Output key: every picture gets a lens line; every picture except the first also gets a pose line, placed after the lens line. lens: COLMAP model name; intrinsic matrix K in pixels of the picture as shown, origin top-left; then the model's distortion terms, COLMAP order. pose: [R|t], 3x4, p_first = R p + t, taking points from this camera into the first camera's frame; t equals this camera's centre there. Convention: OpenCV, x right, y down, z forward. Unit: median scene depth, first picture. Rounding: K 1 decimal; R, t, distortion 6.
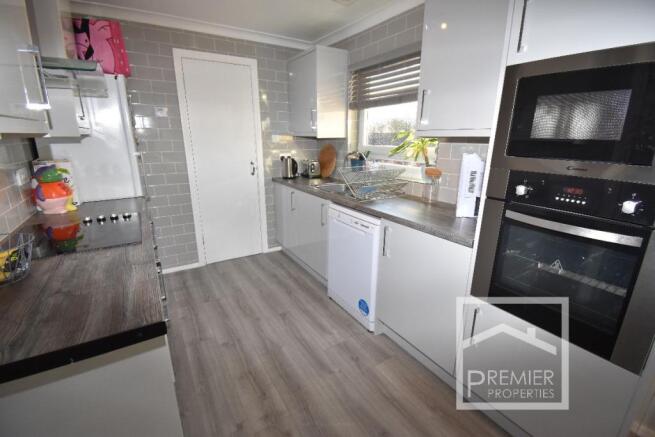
lens RADIAL K [[291.9, 0, 329.2], [0, 291.9, 219.0], [0, 0, 1]] dist [0.001336, -0.016907]
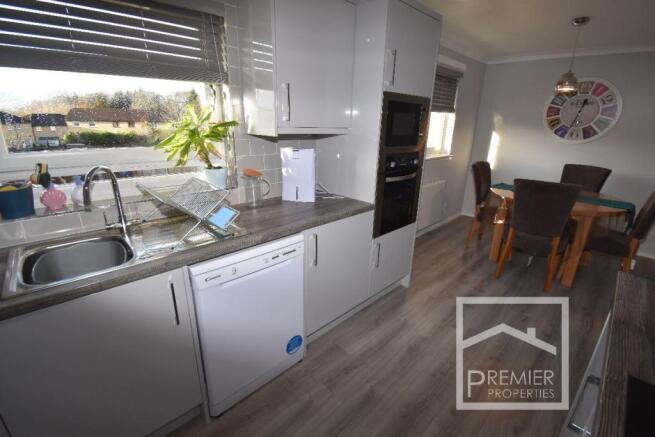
lens RADIAL K [[291.9, 0, 329.2], [0, 291.9, 219.0], [0, 0, 1]] dist [0.001336, -0.016907]
pose [[-0.213318, -0.315299, 0.924706, -0.407061], [0.238522, 0.901043, 0.362255, -0.214095], [-0.947419, 0.297838, -0.117003, 0.662967]]
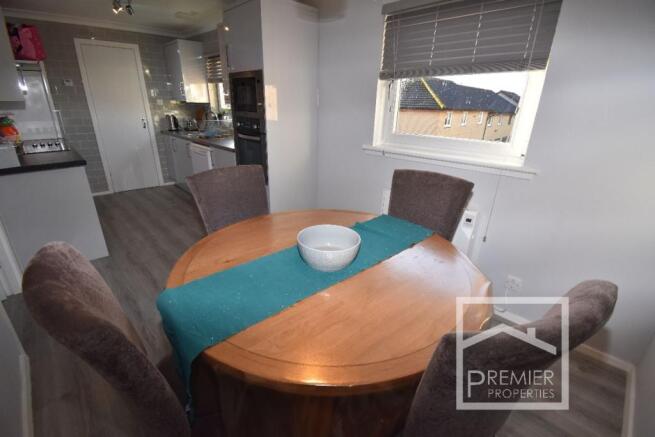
lens RADIAL K [[291.9, 0, 329.2], [0, 291.9, 219.0], [0, 0, 1]] dist [0.001336, -0.016907]
pose [[0.977561, -0.057637, 0.202616, 0.320536], [0.035551, 0.993184, 0.111002, 0.172043], [-0.207633, -0.101308, 0.972947, -0.639842]]
